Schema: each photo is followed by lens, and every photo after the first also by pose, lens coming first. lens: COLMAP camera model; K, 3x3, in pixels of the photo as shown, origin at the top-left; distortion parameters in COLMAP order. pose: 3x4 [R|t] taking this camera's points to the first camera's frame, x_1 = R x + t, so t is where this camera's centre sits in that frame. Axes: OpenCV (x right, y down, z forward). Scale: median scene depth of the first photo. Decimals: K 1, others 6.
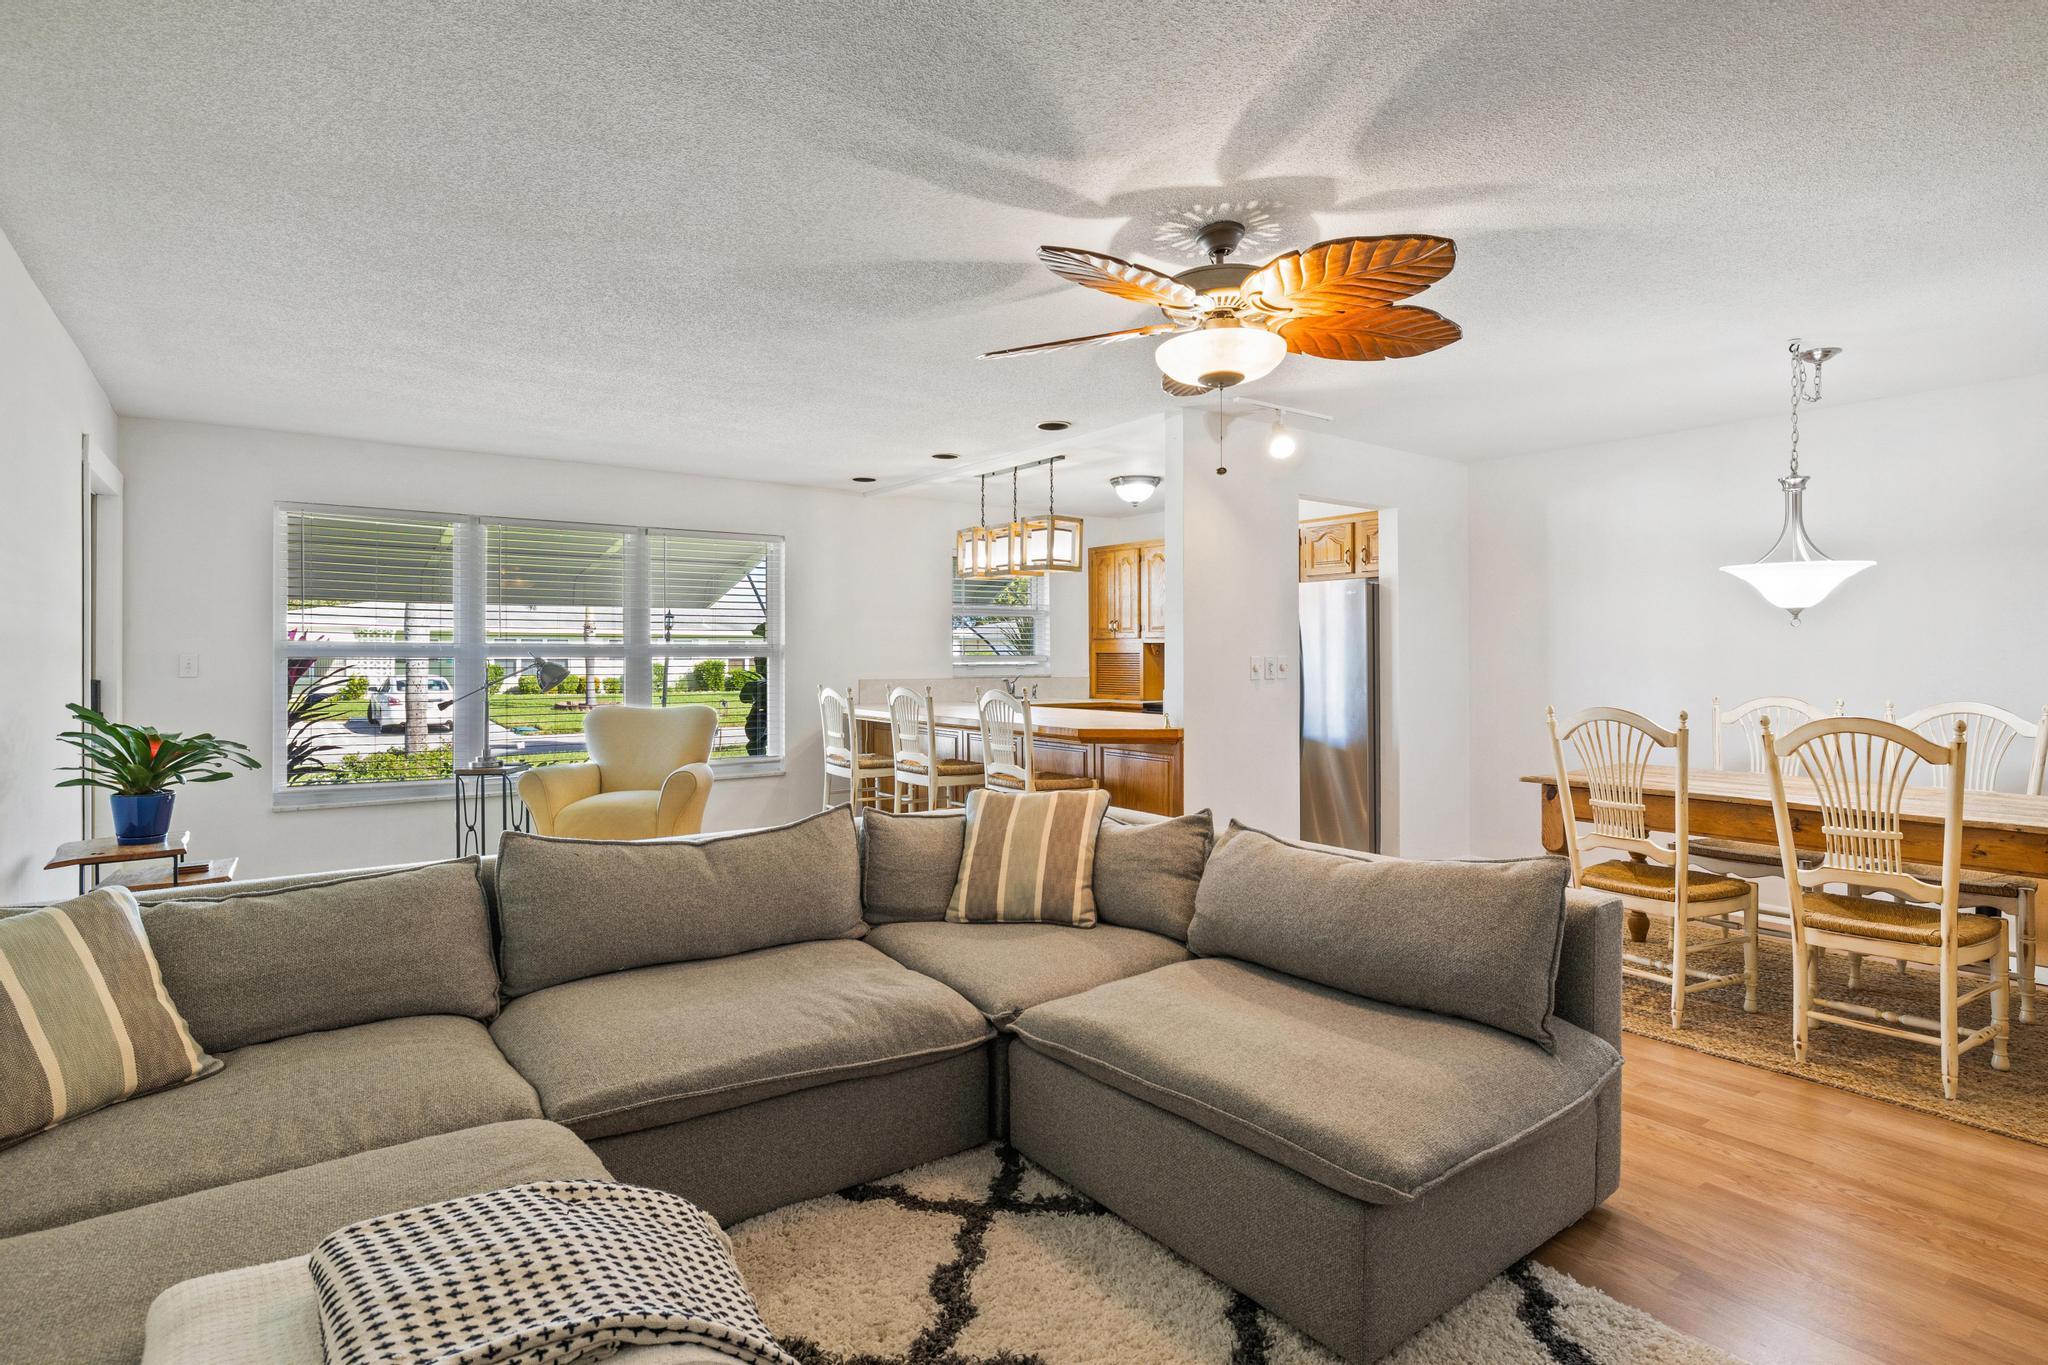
lens RADIAL K [[1039.7, 0, 1024.7], [0, 1039.7, 652.8], [0, 0, 1]] dist [-0.000653, -0.000422]
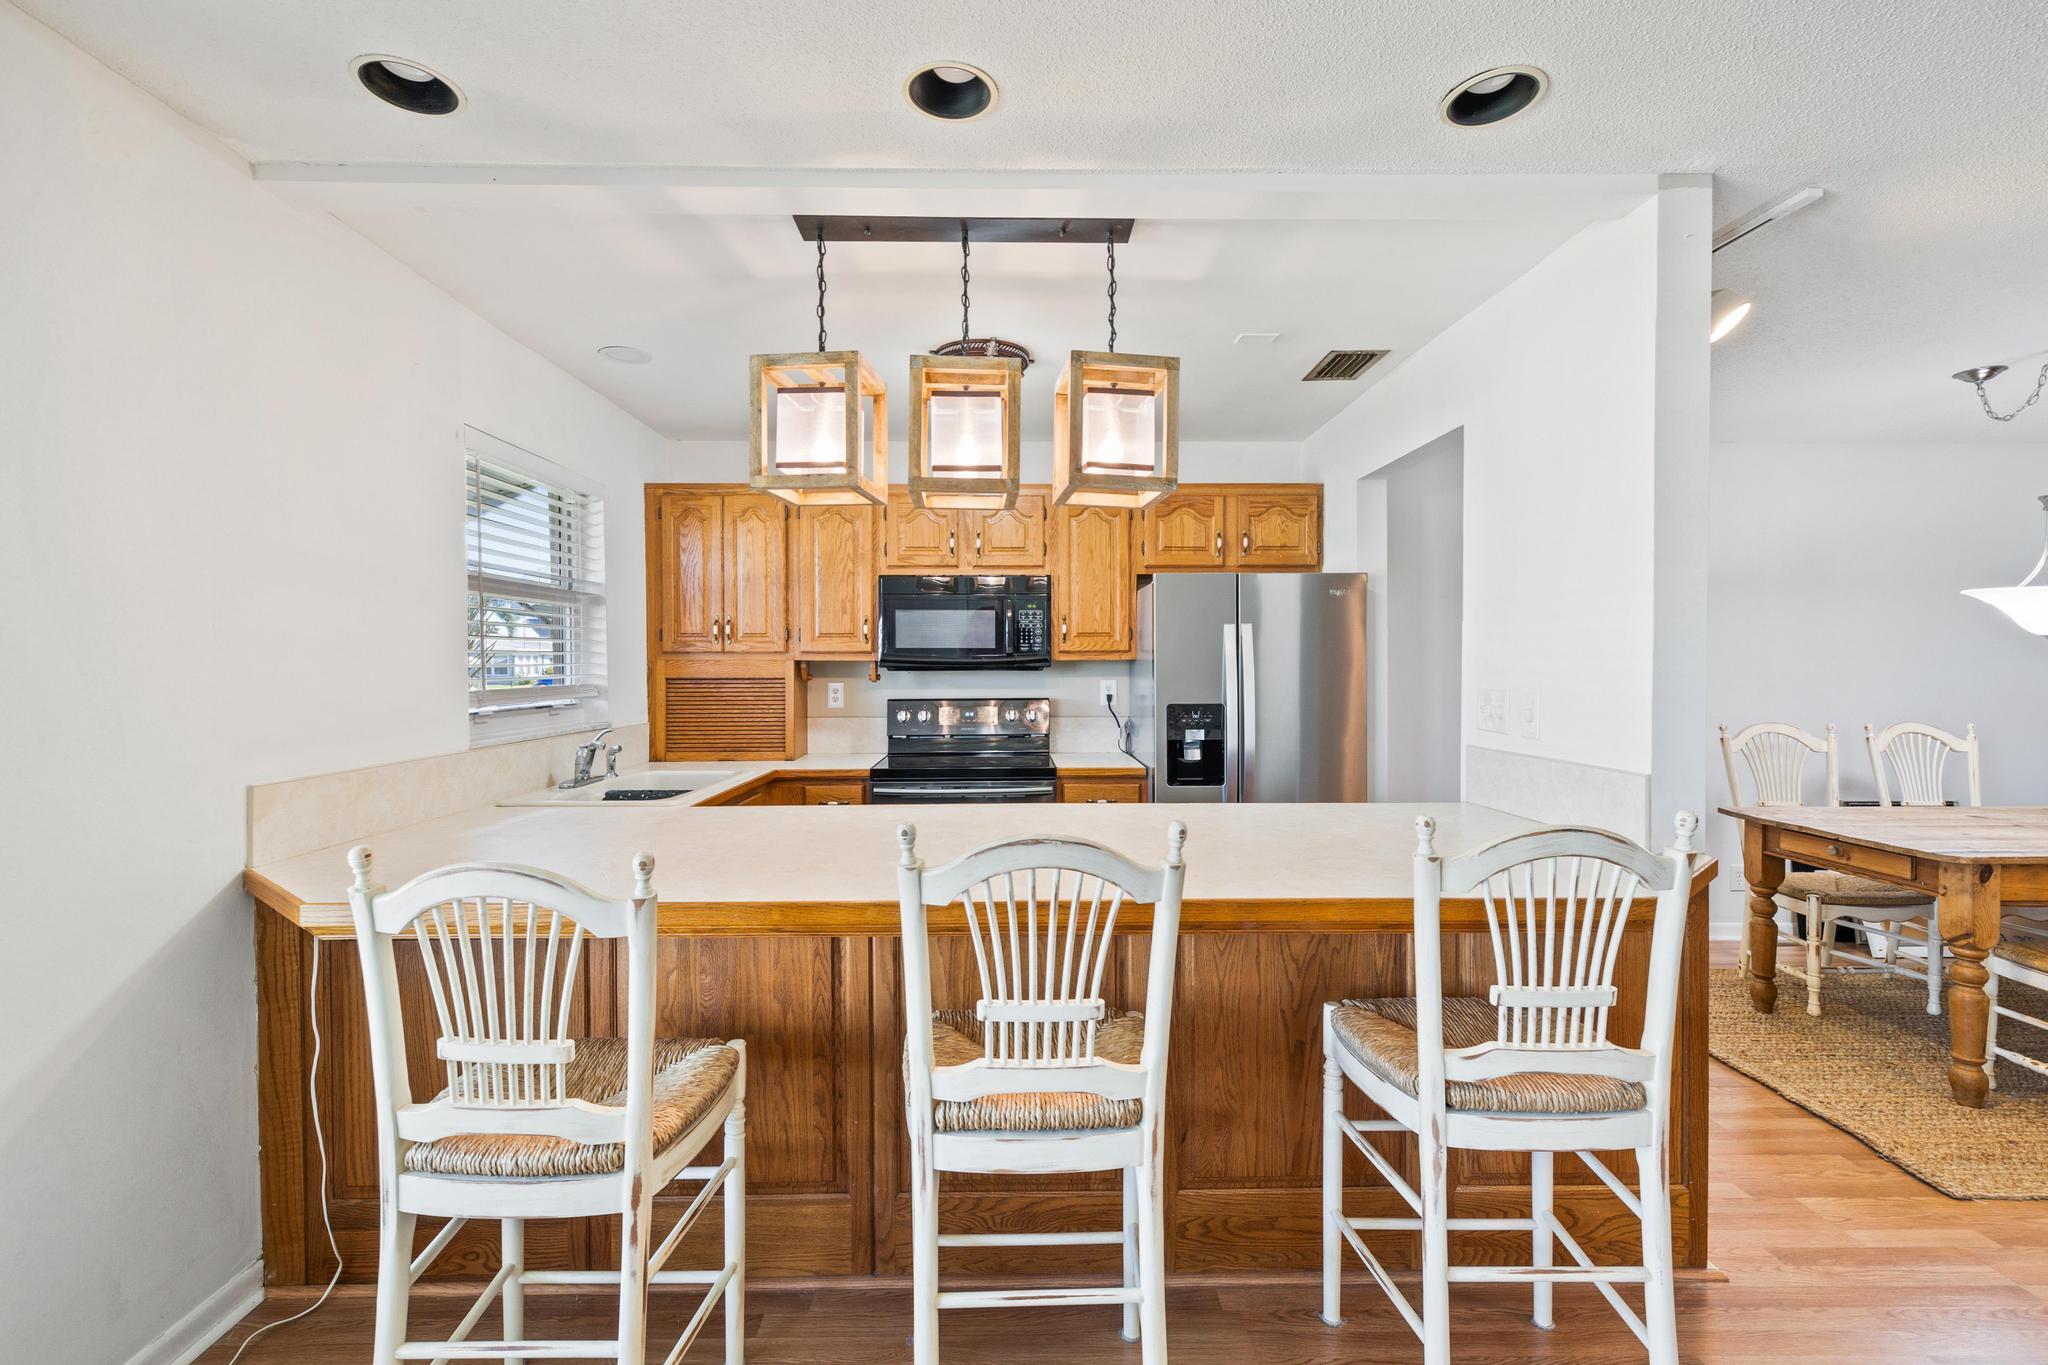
lens RADIAL K [[896.0, 0, 1016.0], [0, 896.0, 670.3], [0, 0, 1]] dist [0.002316, 0.000143]
pose [[0.582266, -0.008340, 0.812955, -0.447293], [0.000223, 0.999949, 0.010098, -0.018958], [-0.812998, -0.005699, 0.582239, 1.255811]]
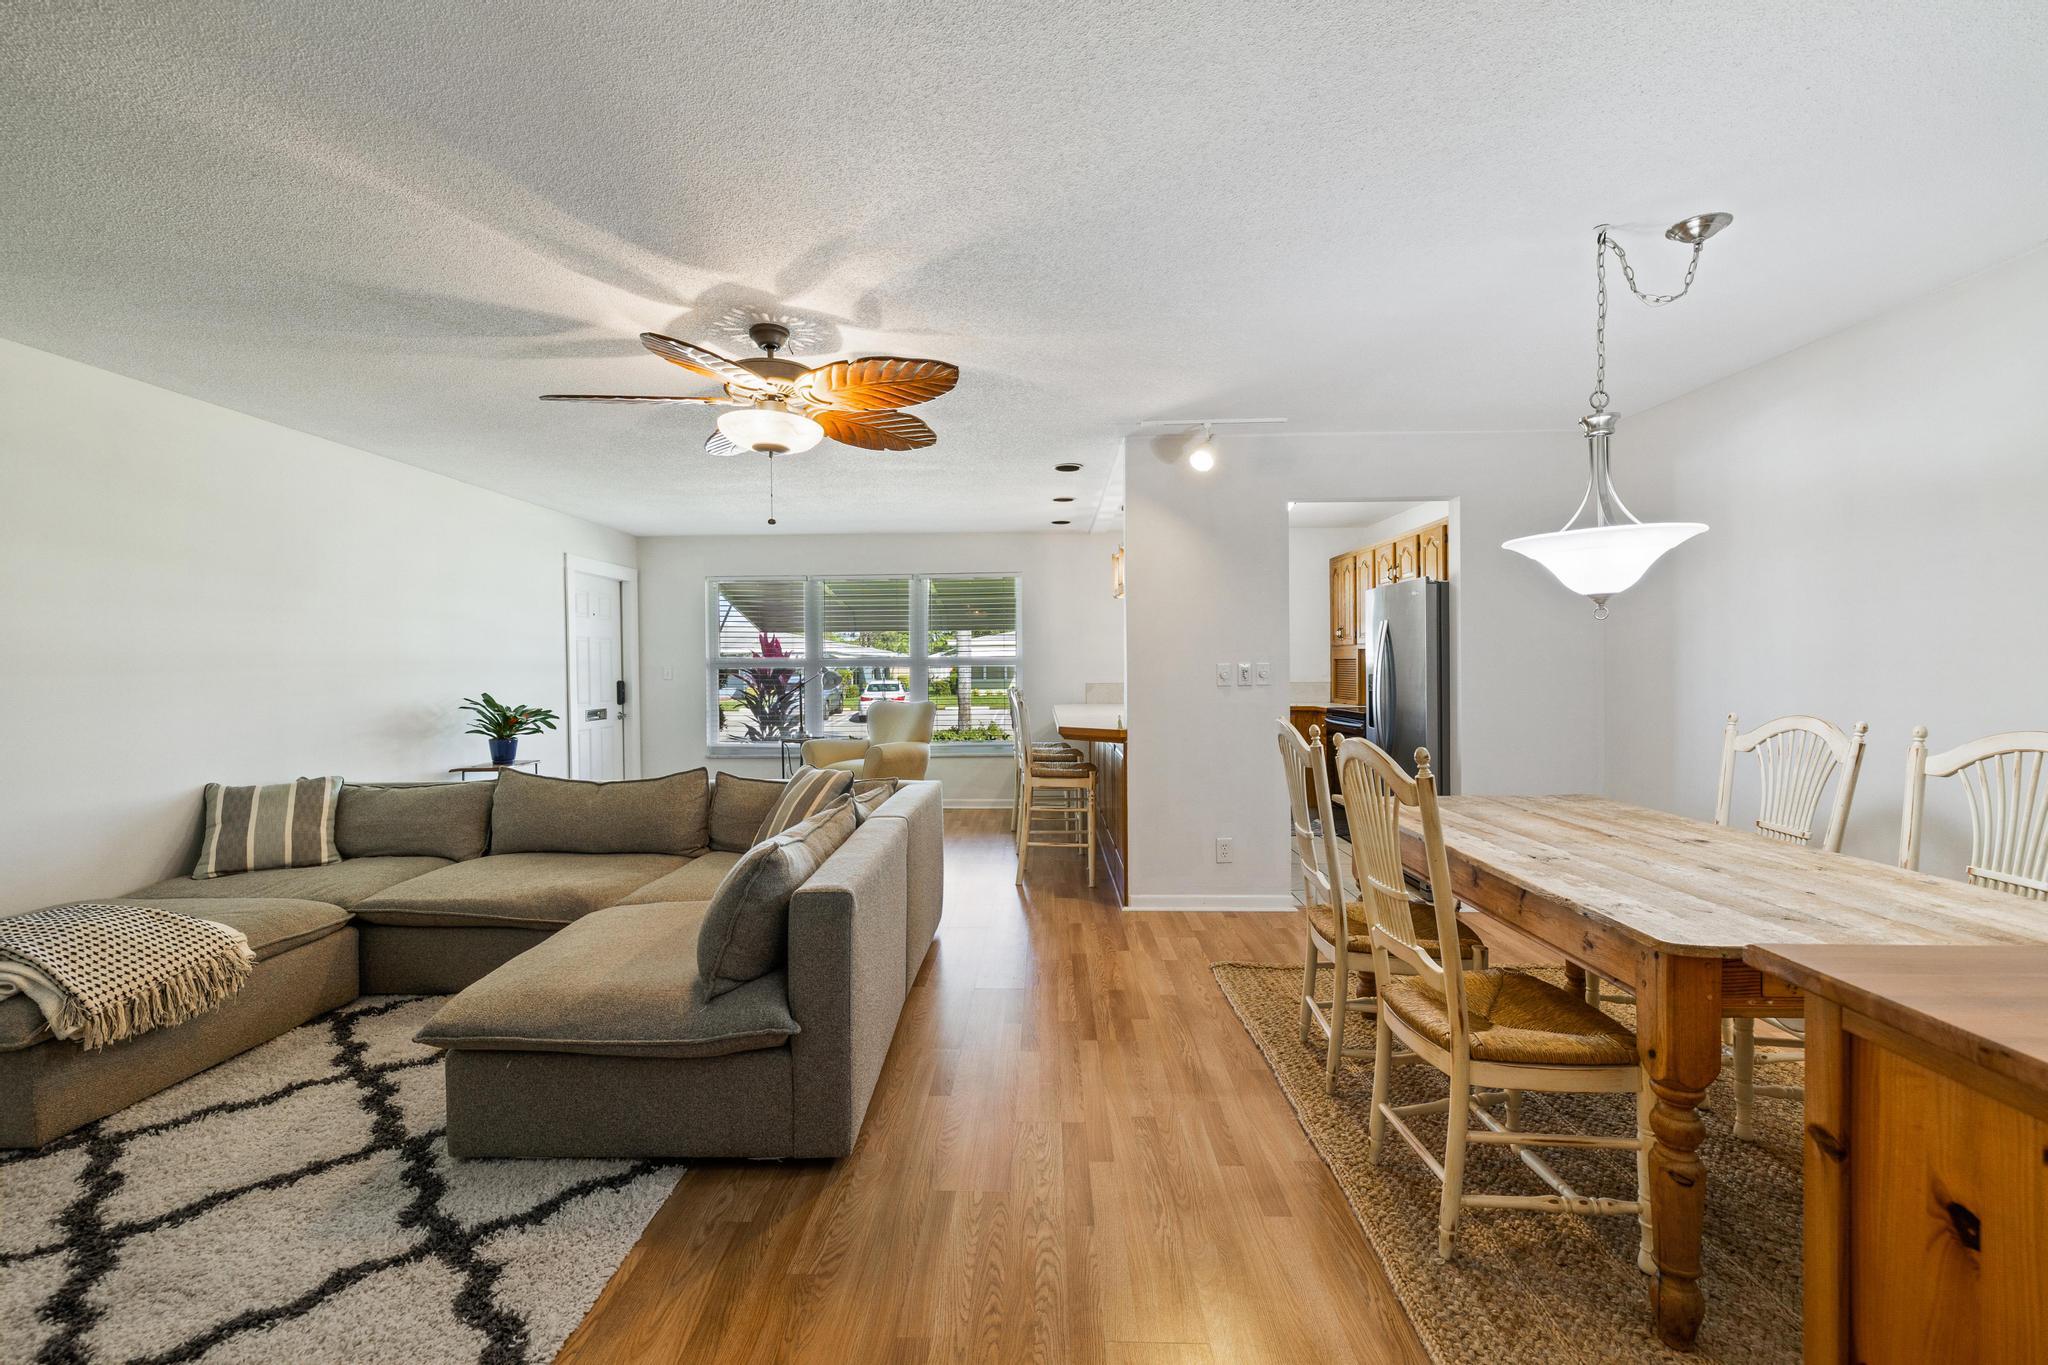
lens RADIAL K [[876.6, 0, 1016.1], [0, 876.6, 680.1], [0, 0, 1]] dist [0.002591, -0.000180]
pose [[0.780736, 0.002854, -0.624855, 0.783077], [0.011277, 0.999762, 0.018657, 0.001427], [0.624760, -0.021613, 0.780518, 0.248807]]
